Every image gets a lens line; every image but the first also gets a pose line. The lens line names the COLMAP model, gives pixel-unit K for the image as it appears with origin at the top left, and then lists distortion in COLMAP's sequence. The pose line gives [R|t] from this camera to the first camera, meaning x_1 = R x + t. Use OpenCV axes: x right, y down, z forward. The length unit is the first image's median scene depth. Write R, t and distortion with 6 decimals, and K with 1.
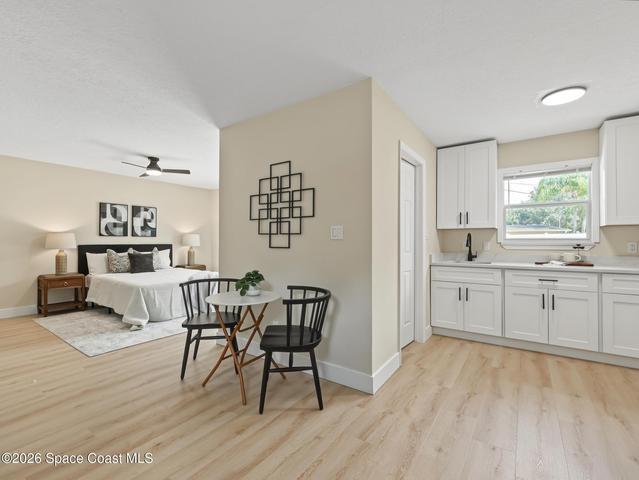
lens RADIAL K [[291.8, 0, 321.5], [0, 291.8, 239.6], [0, 0, 1]] dist [-0.001364, 0.000502]
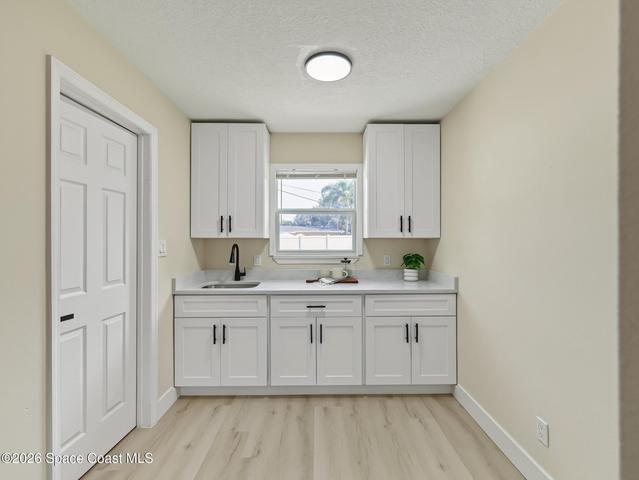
lens RADIAL K [[291.8, 0, 319.0], [0, 291.8, 241.2], [0, 0, 1]] dist [-0.001364, 0.000502]
pose [[0.813990, -0.003862, 0.580865, 0.277839], [-0.002359, 0.999948, 0.009953, -0.041921], [-0.580874, -0.009472, 0.813939, 0.300631]]
